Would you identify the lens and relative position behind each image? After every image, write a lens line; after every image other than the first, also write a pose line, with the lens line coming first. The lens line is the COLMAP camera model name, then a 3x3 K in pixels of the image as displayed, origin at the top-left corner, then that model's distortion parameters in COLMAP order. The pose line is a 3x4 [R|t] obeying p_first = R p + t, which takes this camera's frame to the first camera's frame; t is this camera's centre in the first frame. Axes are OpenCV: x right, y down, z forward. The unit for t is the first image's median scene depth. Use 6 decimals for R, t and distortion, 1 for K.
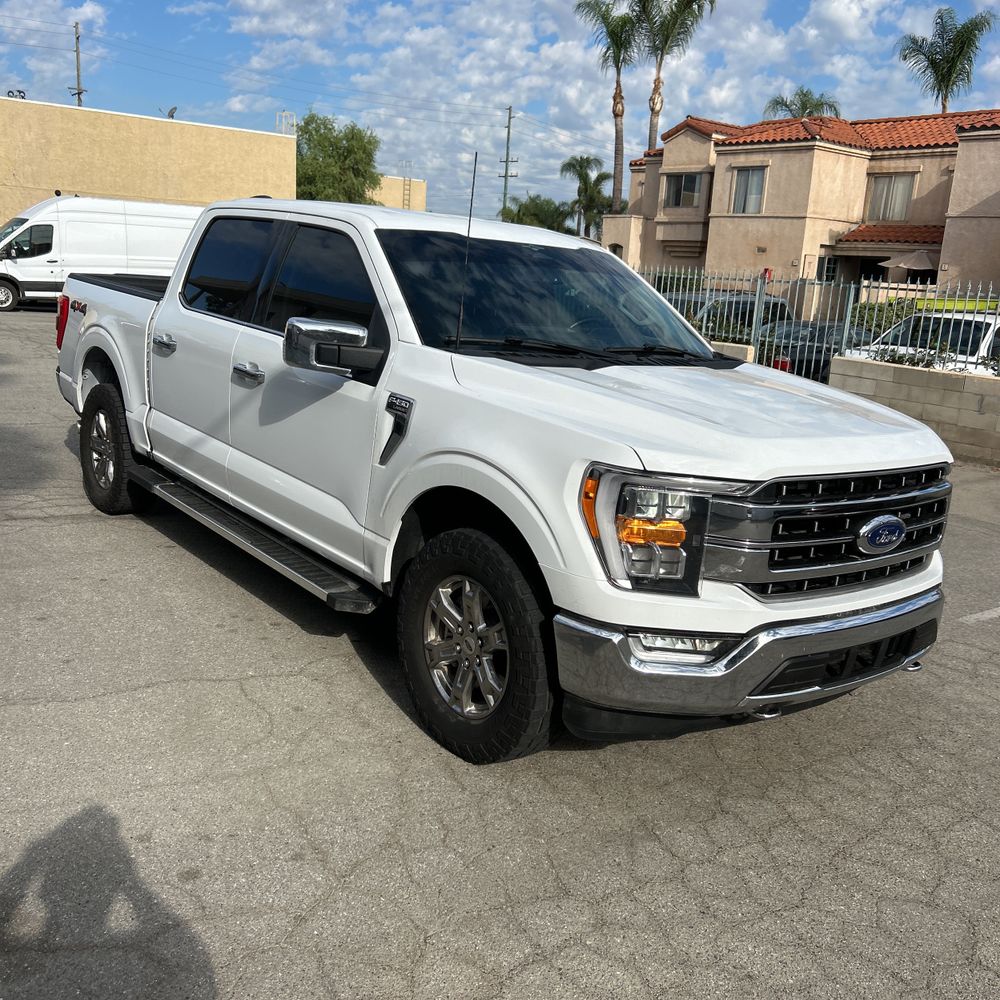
lens RADIAL K [[1002.8, 0, 498.1], [0, 1002.8, 498.1], [0, 0, 1]] dist [0.023974, -0.013224]
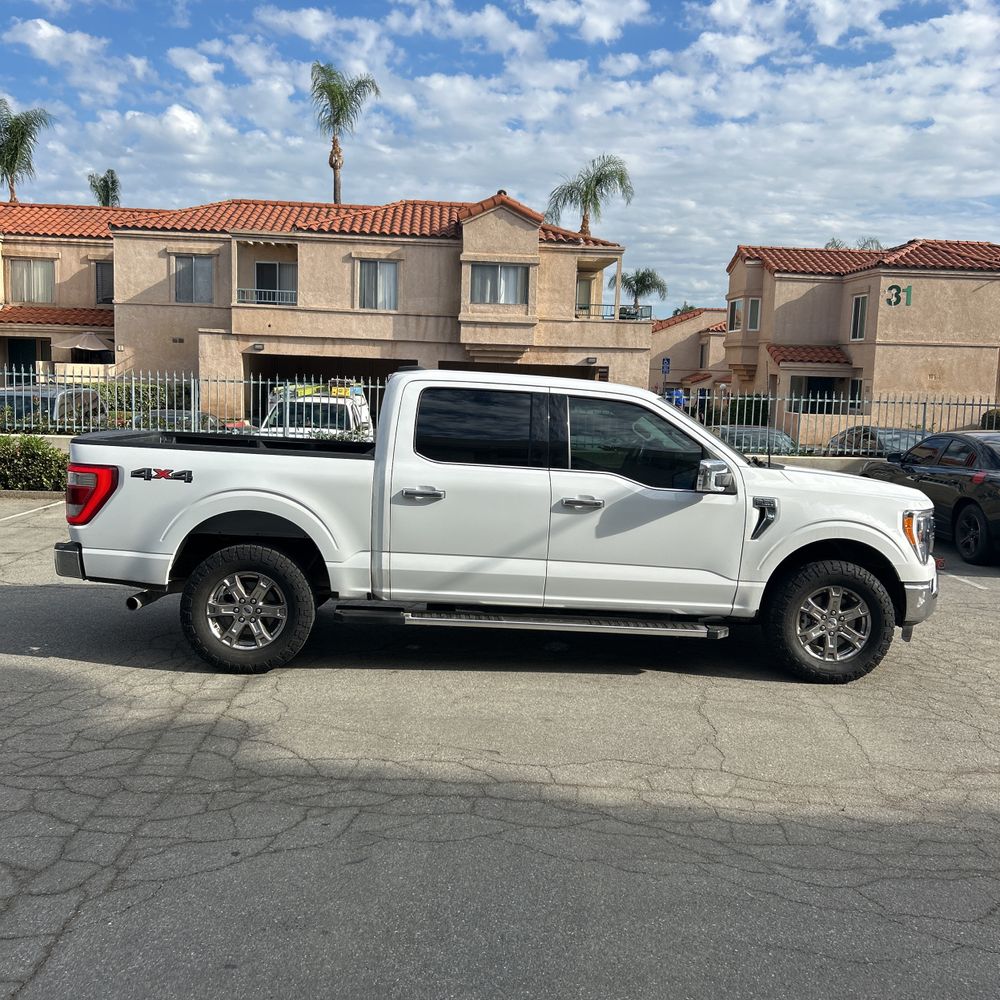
lens RADIAL K [[1003.4, 0, 500.0], [0, 1003.4, 500.0], [0, 0, 1]] dist [0.014648, -0.030424]
pose [[0.581971, -0.140655, 0.800953, -0.195075], [0.186631, 0.981741, 0.036797, -0.027540], [-0.791504, 0.128067, 0.597595, 0.036453]]
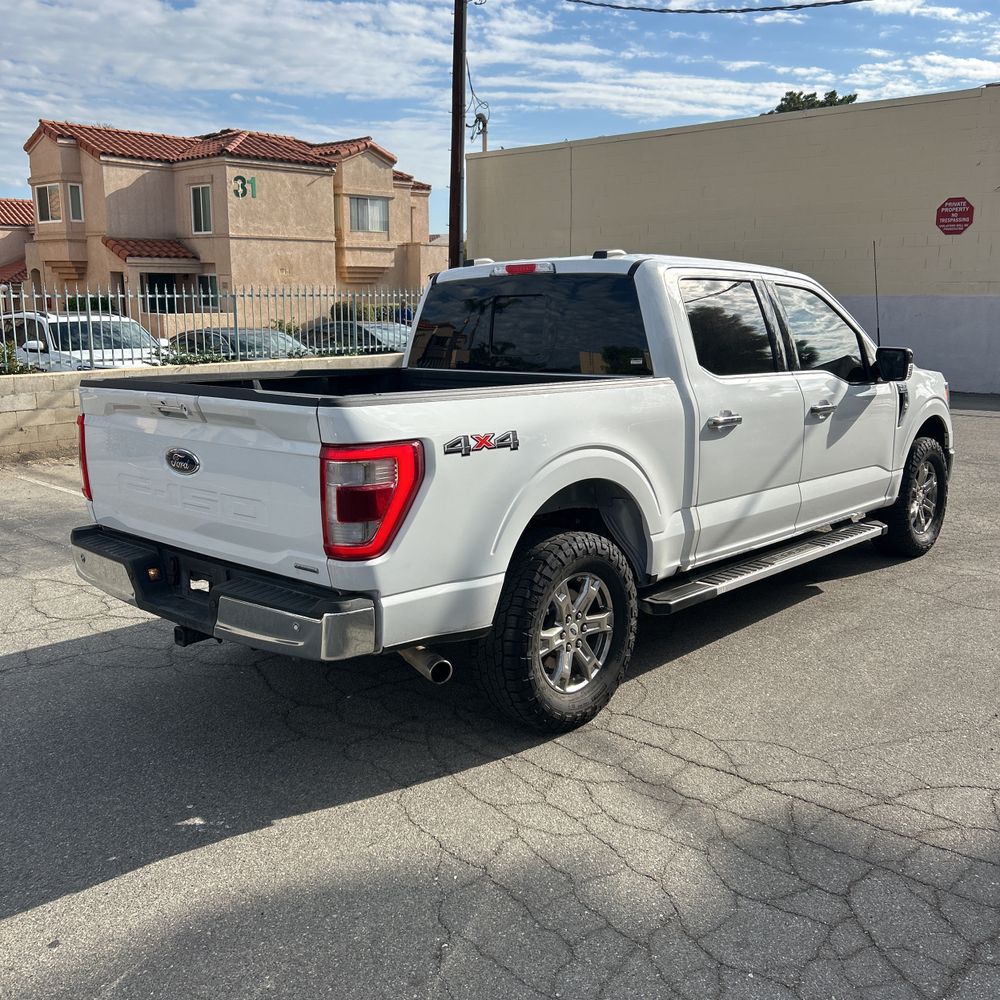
lens RADIAL K [[1017.0, 0, 502.7], [0, 1017.0, 475.8], [0, 0, 1]] dist [0.041460, -0.000425]
pose [[-0.147380, -0.238004, 0.960017, -0.189315], [0.215366, 0.939605, 0.266006, -0.062521], [-0.965348, 0.245959, -0.087221, 0.204181]]
